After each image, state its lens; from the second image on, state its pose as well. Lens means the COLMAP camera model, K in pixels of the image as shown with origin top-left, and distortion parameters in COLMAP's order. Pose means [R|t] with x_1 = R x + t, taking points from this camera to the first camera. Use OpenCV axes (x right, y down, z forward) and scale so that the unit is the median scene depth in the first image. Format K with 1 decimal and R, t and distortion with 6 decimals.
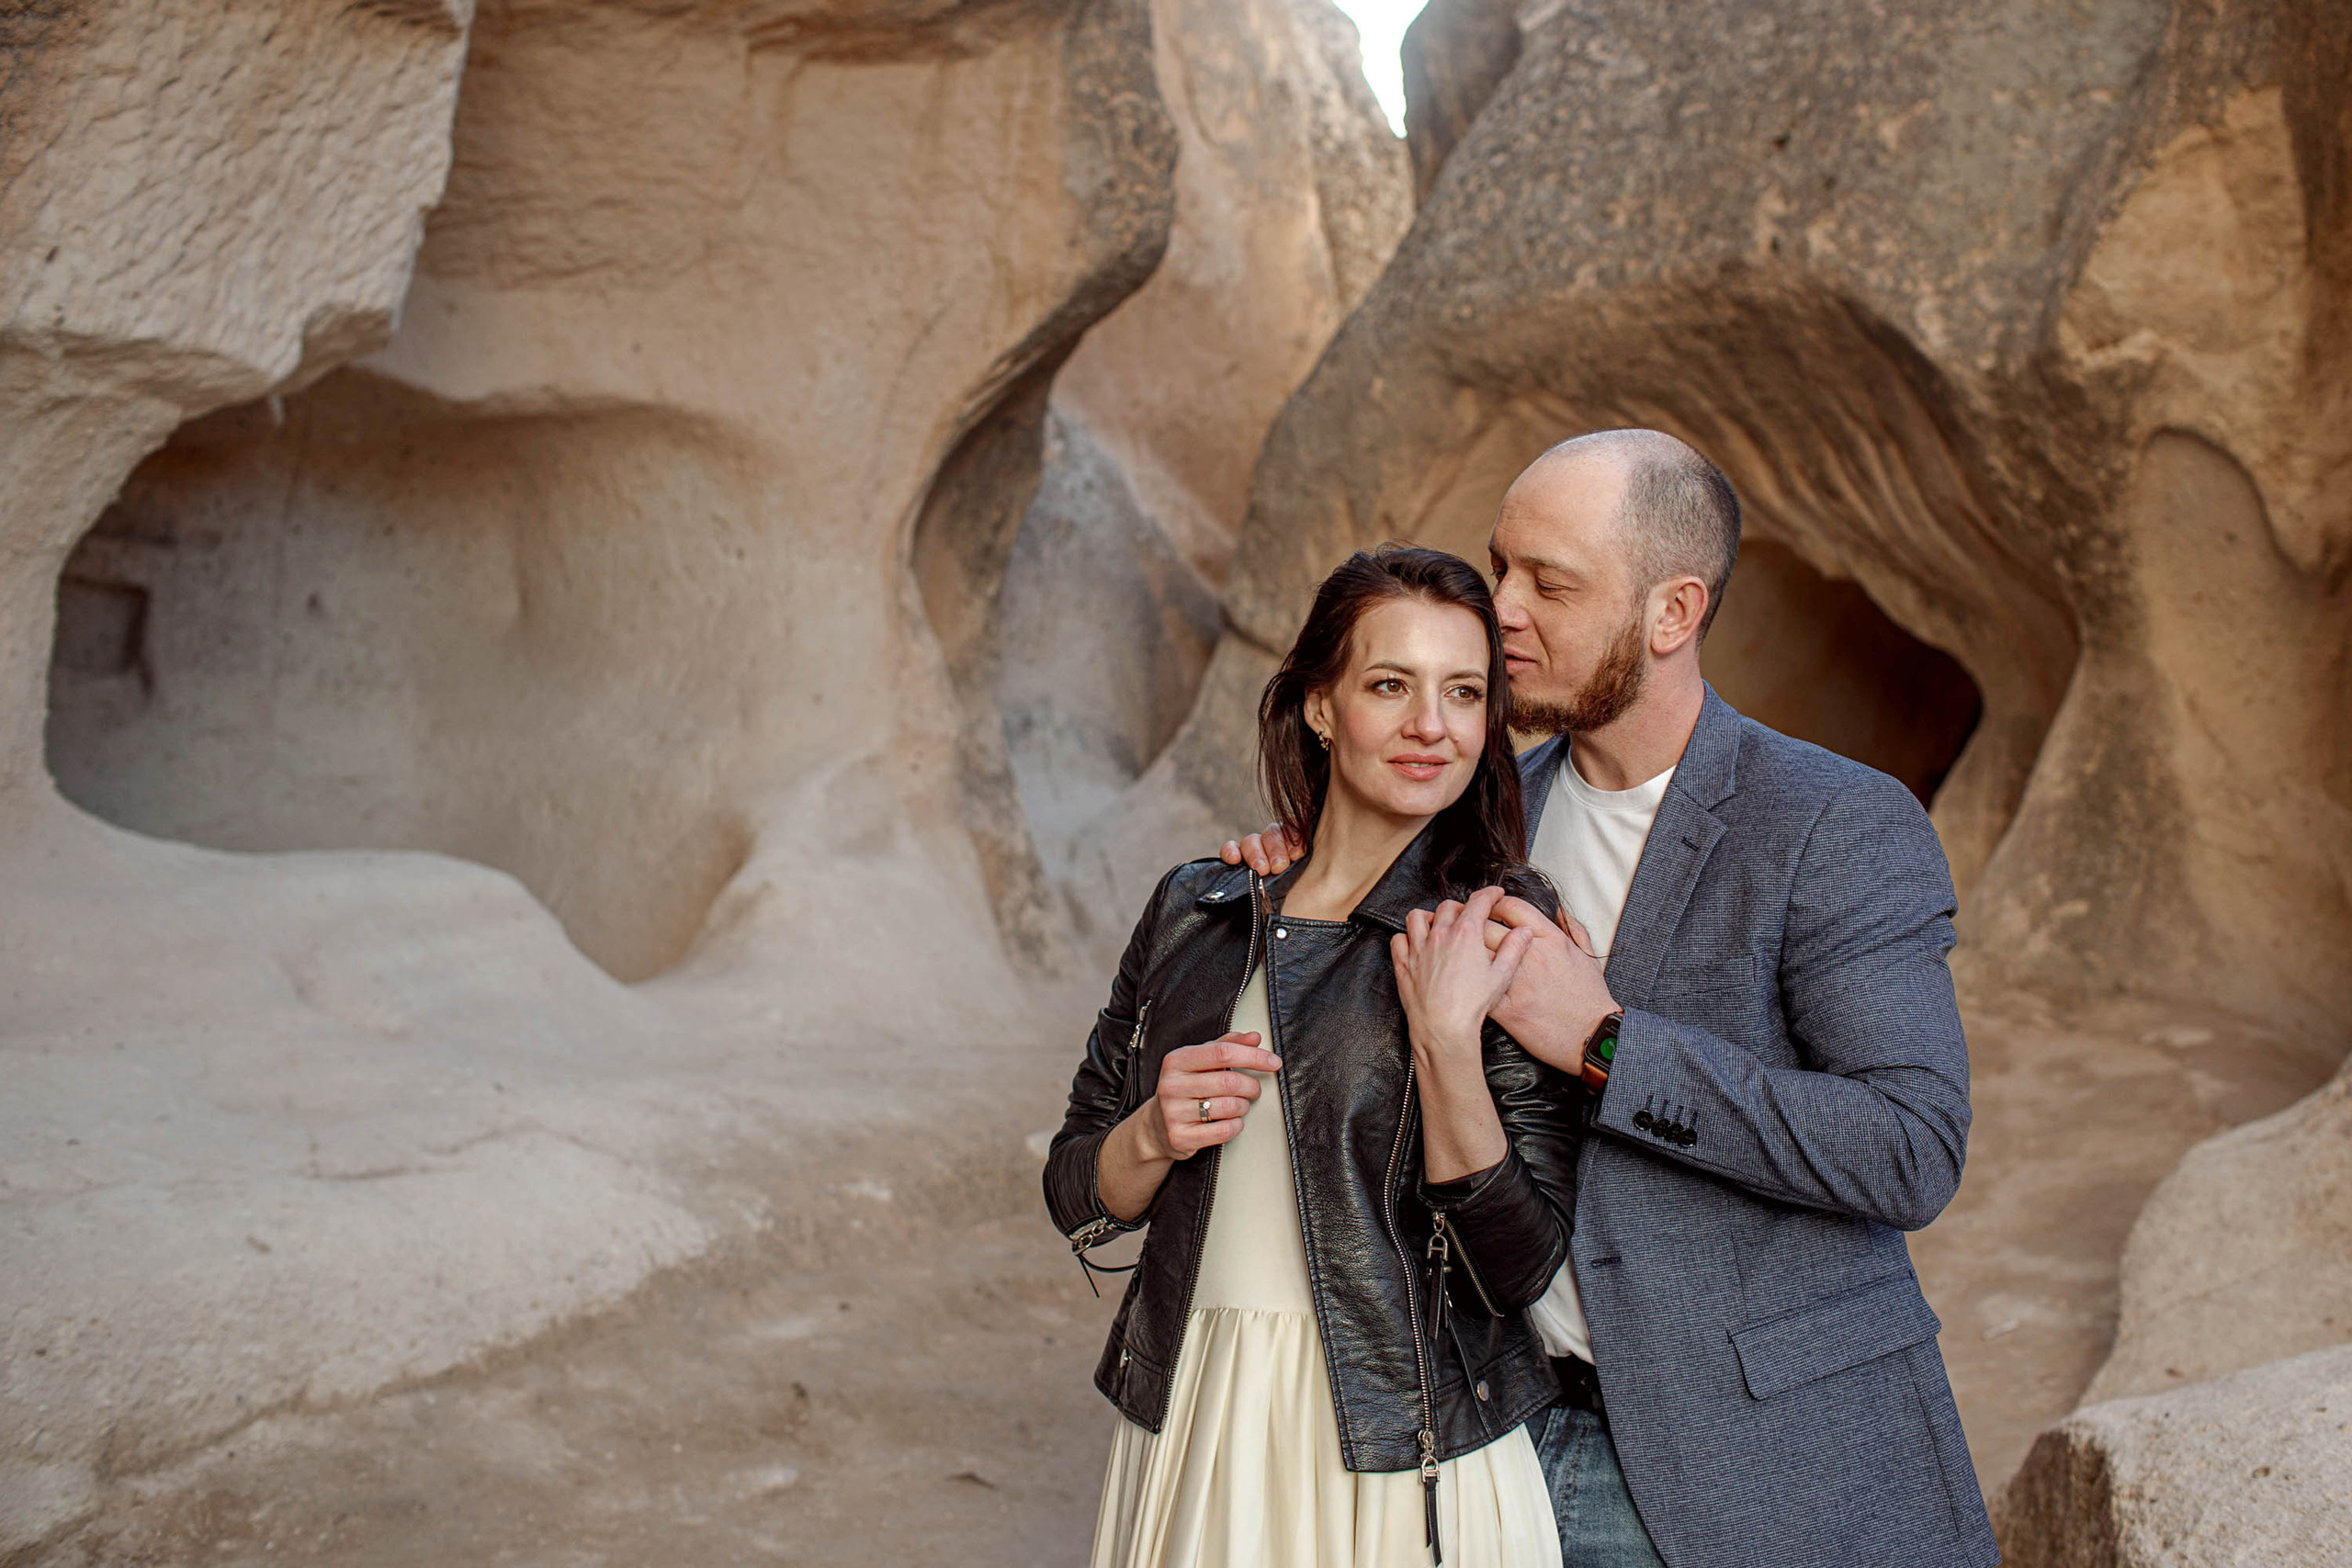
lens RADIAL K [[2462.5, 0, 1283.1], [0, 2462.5, 707.8], [0, 0, 1]] dist [-0.102934, 0.135141]
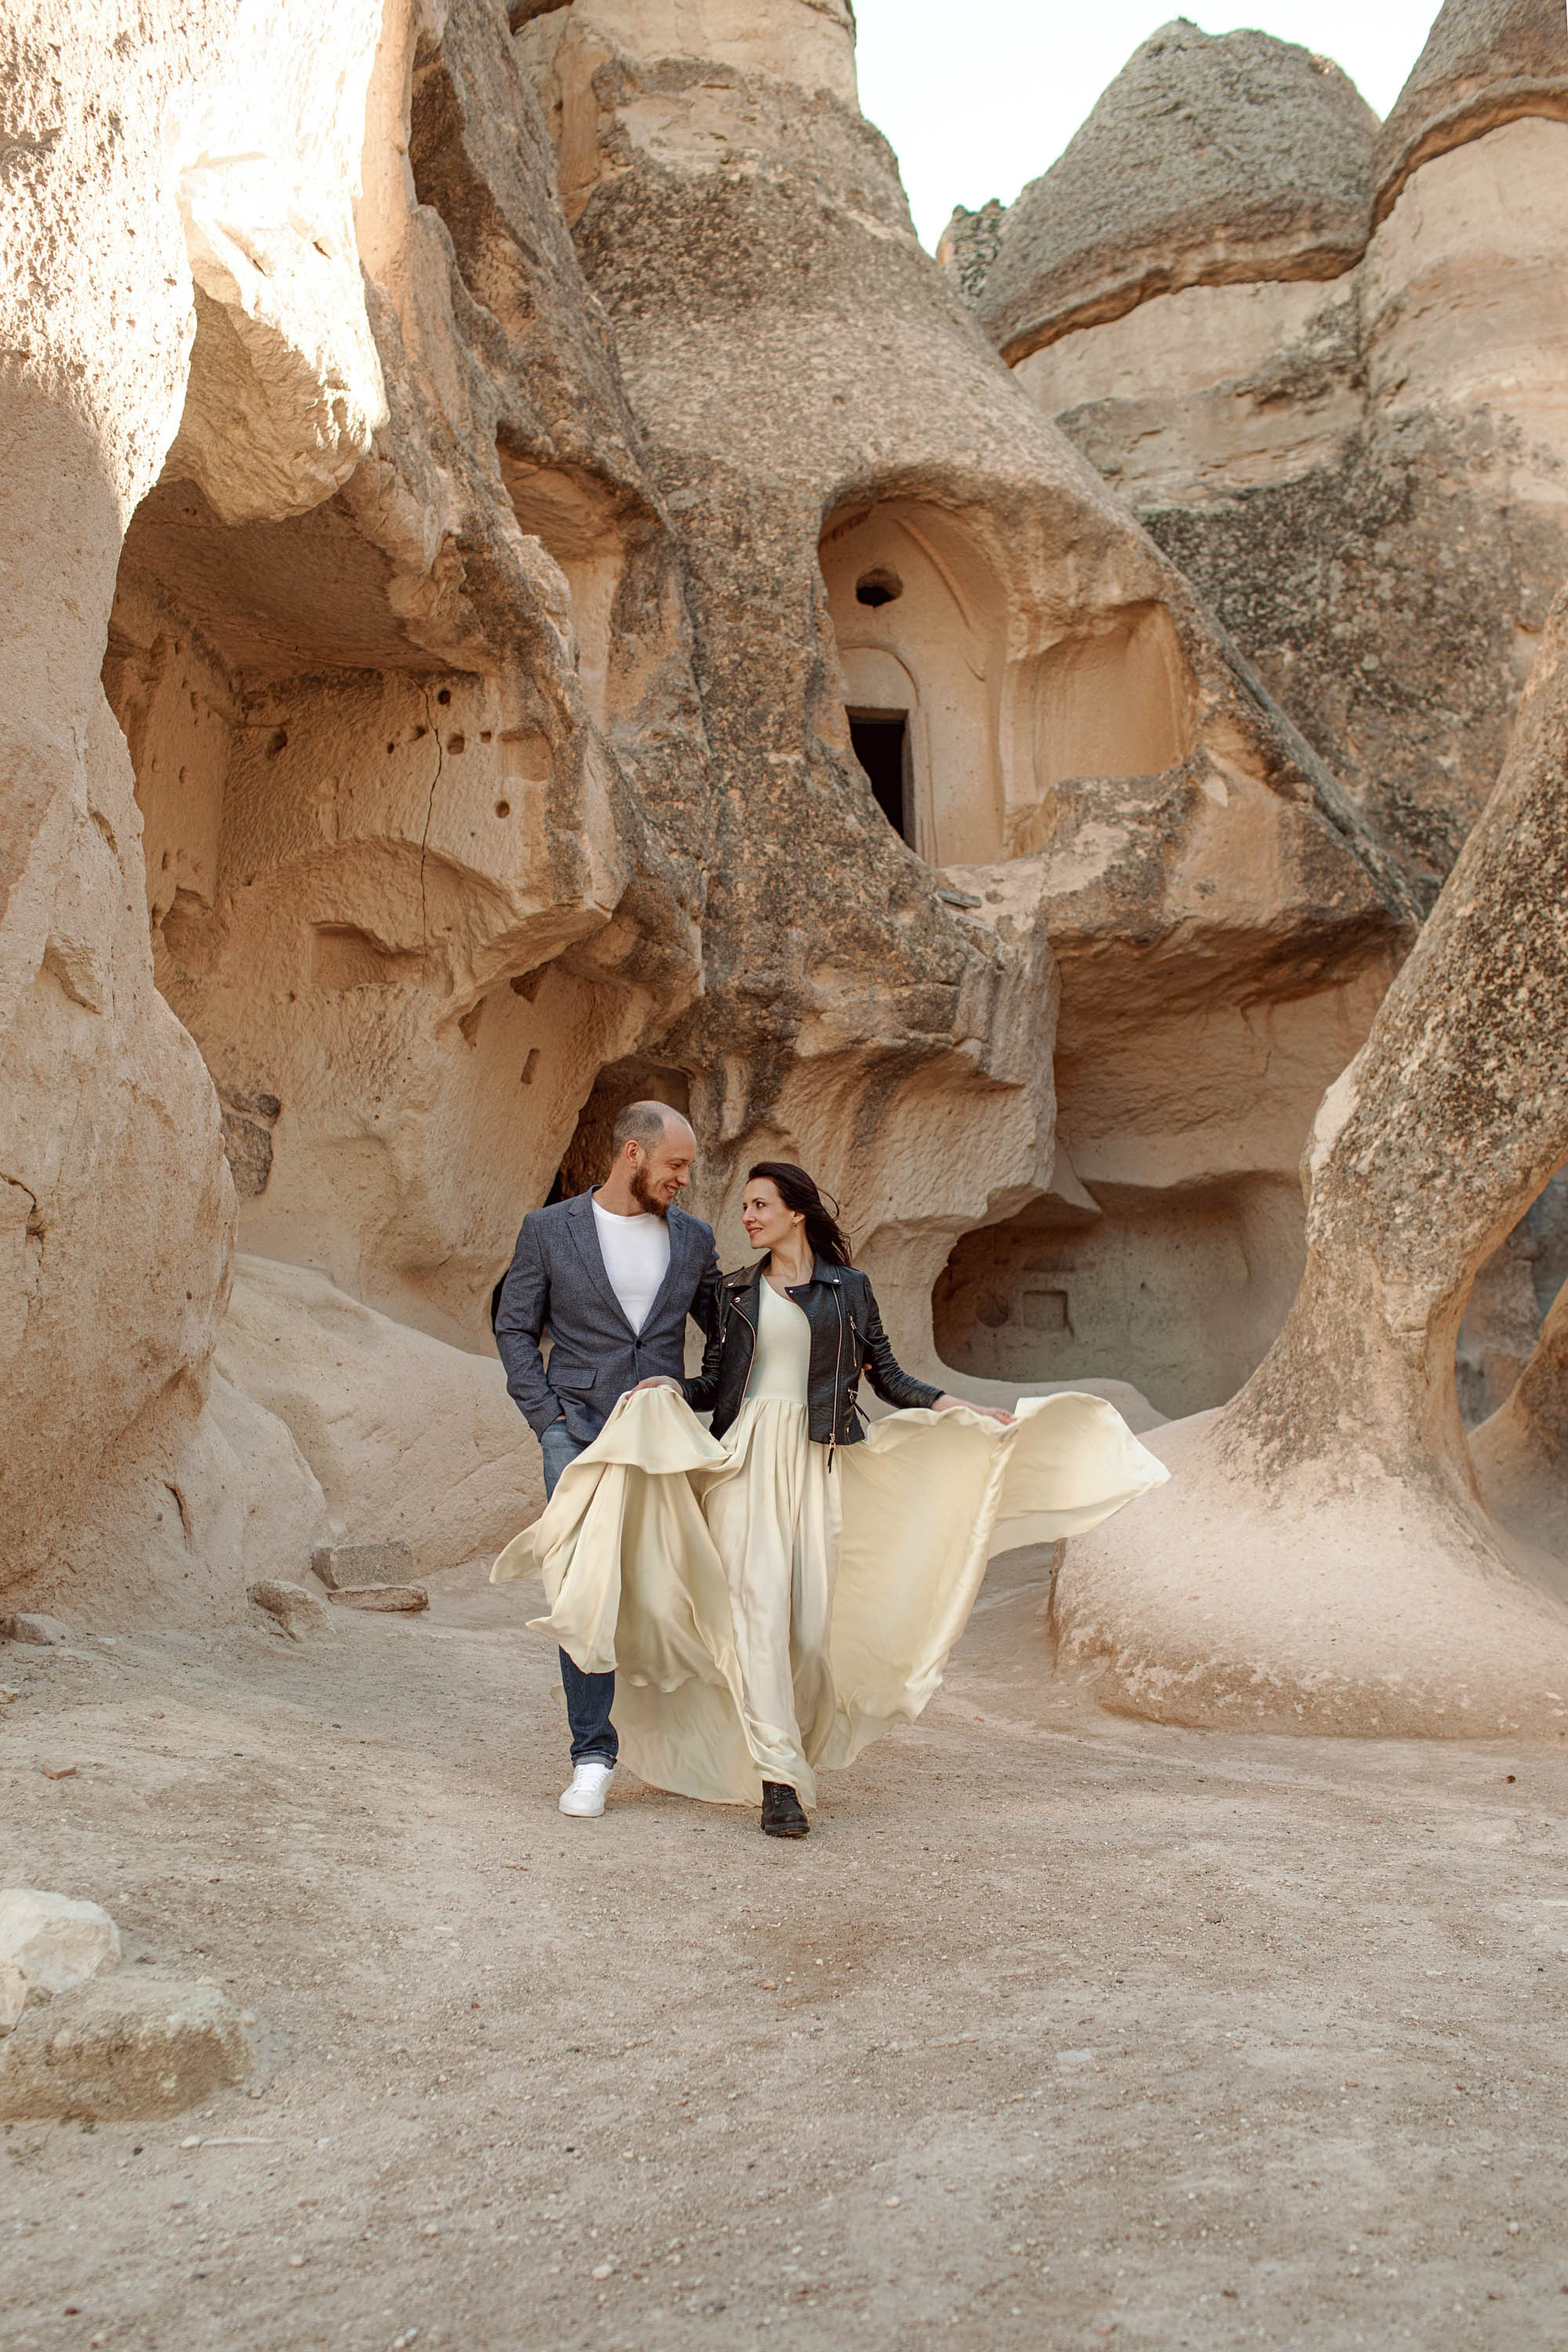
lens RADIAL K [[2541.2, 0, 740.7], [0, 2541.2, 1271.0], [0, 0, 1]] dist [-0.105422, 0.142374]
pose [[0.693087, -0.150853, -0.704893, 1.032519], [0.118658, 0.988394, -0.094854, 0.125035], [0.711021, -0.017899, 0.702943, -0.922678]]
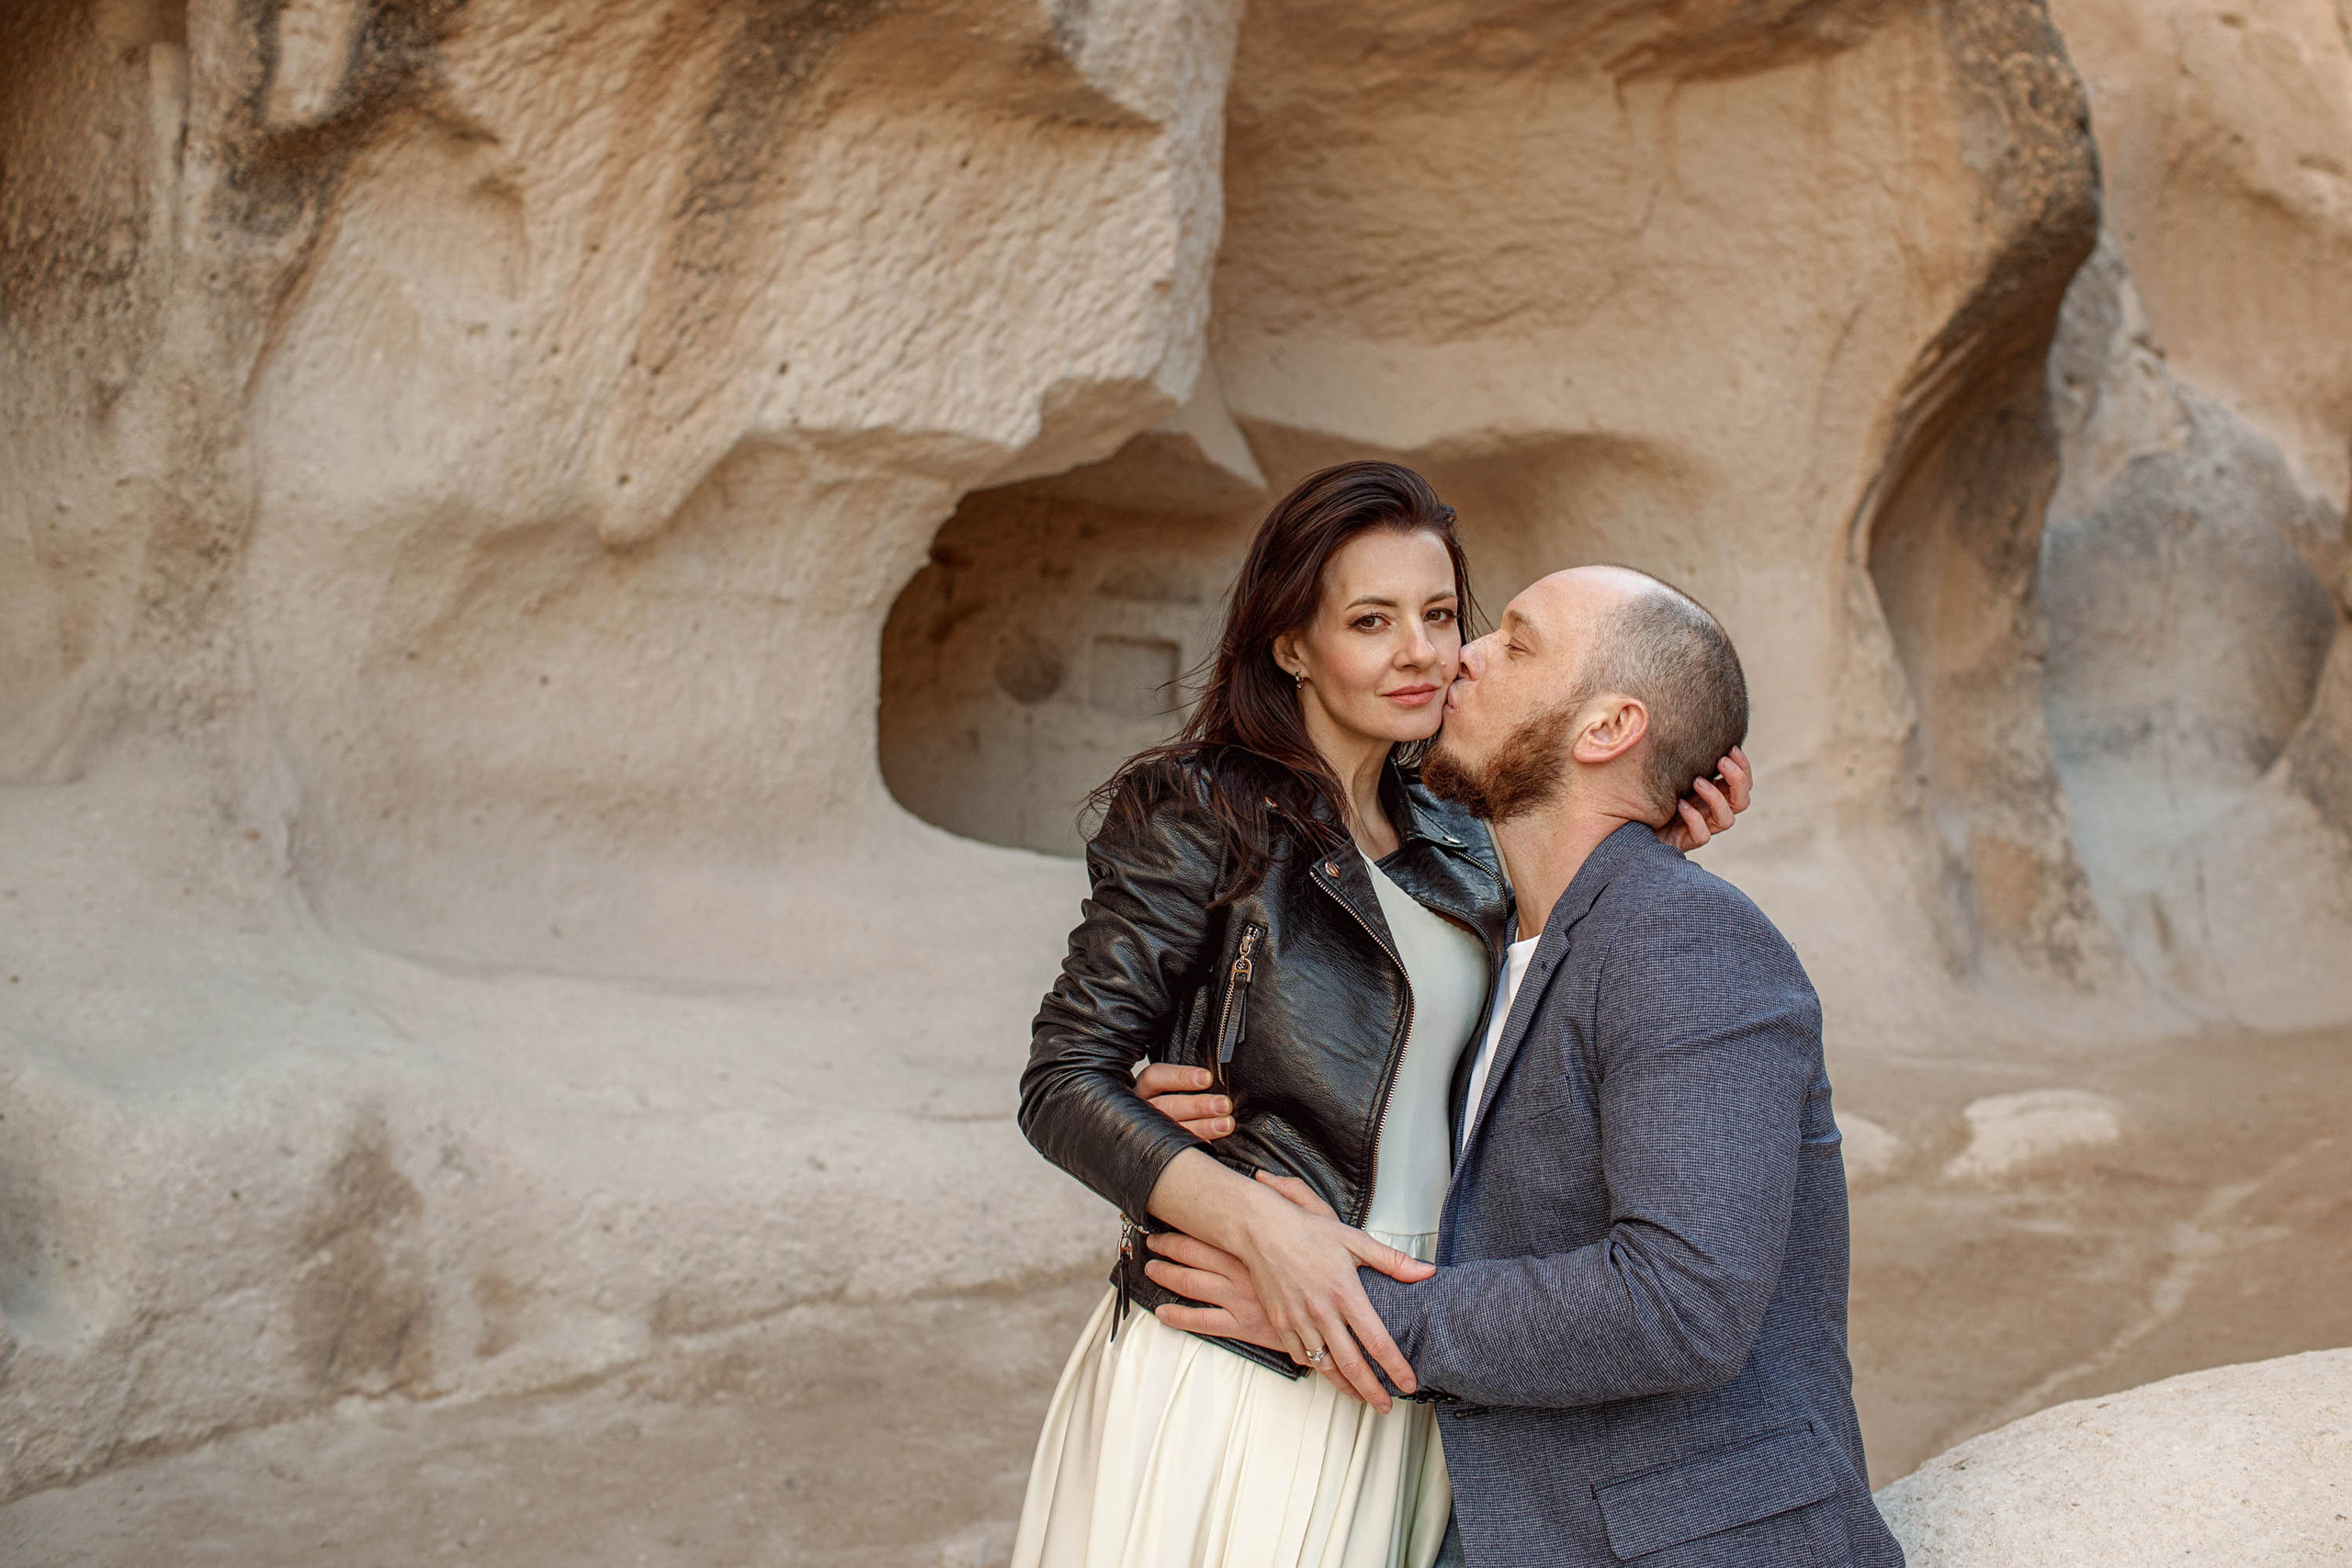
lens RADIAL K [[2496.9, 0, 1299.7], [0, 2496.9, 700.0], [0, 0, 1]] dist [-0.102638, 0.130326]
pose [[0.833369, -0.057434, -0.549724, 0.230304], [0.045304, 0.998338, -0.035625, 0.022584], [0.550857, 0.004784, 0.834586, 0.048808]]
